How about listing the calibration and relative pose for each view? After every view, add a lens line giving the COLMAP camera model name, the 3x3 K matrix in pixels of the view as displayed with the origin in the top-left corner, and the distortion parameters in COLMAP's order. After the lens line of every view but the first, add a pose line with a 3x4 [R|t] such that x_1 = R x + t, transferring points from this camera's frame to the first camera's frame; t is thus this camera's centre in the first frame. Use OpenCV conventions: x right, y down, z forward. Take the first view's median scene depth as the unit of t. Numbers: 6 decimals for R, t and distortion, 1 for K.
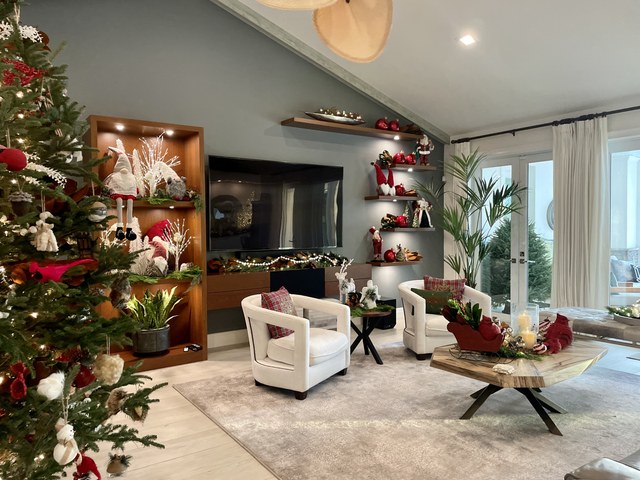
lens RADIAL K [[481.1, 0, 320.0], [0, 481.1, 240.0], [0, 0, 1]] dist [0.124325, -0.165628]
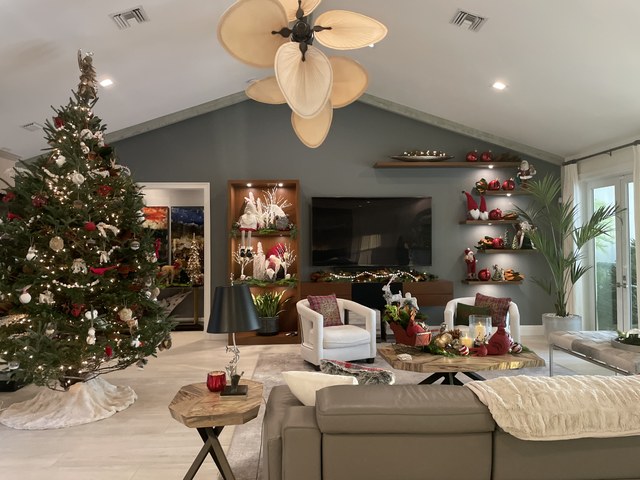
lens RADIAL K [[481.1, 0, 320.0], [0, 481.1, 240.0], [0, 0, 1]] dist [0.124325, -0.165628]
pose [[0.849219, -0.005917, -0.528007, 0.448780], [-0.014430, 0.999304, -0.034407, -0.003609], [0.527843, 0.036838, 0.848543, -0.137563]]
